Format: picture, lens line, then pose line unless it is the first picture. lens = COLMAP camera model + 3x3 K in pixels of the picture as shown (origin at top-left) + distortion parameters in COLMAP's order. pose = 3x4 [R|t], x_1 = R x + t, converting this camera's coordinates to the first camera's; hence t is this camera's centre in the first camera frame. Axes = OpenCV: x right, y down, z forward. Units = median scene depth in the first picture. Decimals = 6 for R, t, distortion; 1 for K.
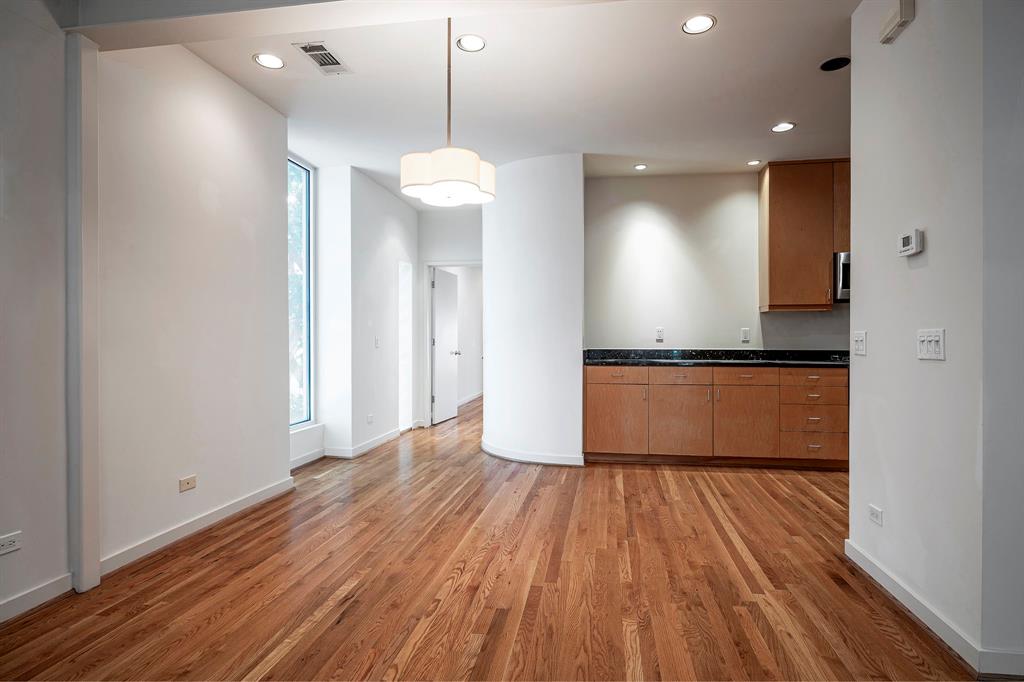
lens RADIAL K [[552.2, 0, 512.7], [0, 552.2, 339.6], [0, 0, 1]] dist [-0.000102, 0.000001]
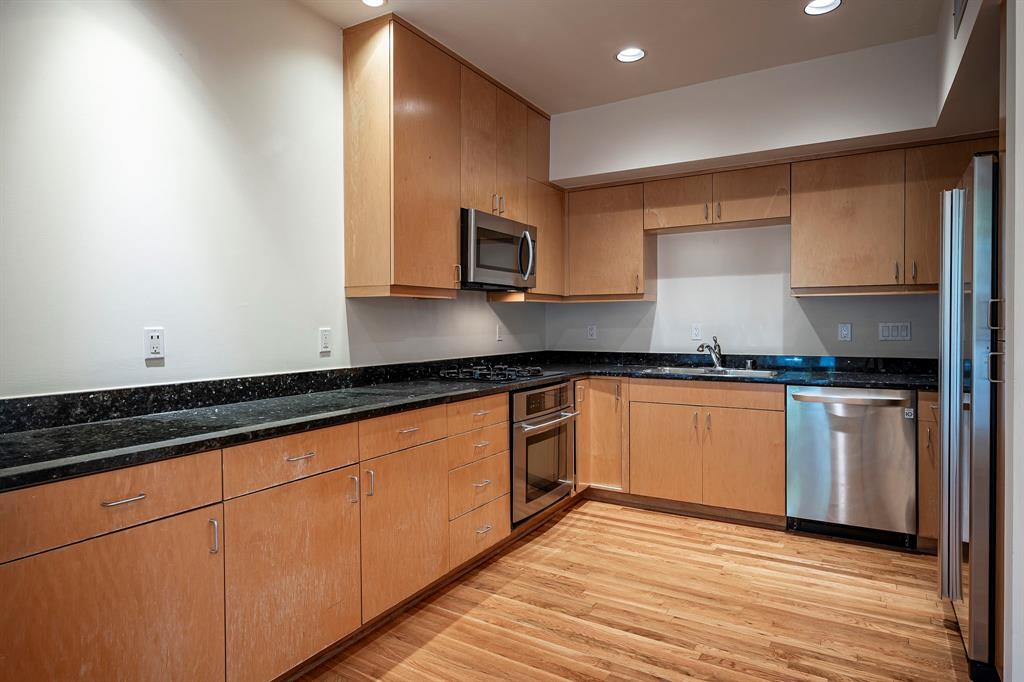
lens RADIAL K [[582.9, 0, 518.2], [0, 582.9, 324.2], [0, 0, 1]] dist [-0.003803, -0.000229]
pose [[0.356758, -0.004172, 0.934187, -0.016745], [0.006201, 0.999979, 0.002097, -0.023540], [-0.934176, 0.005044, 0.356776, 0.646577]]
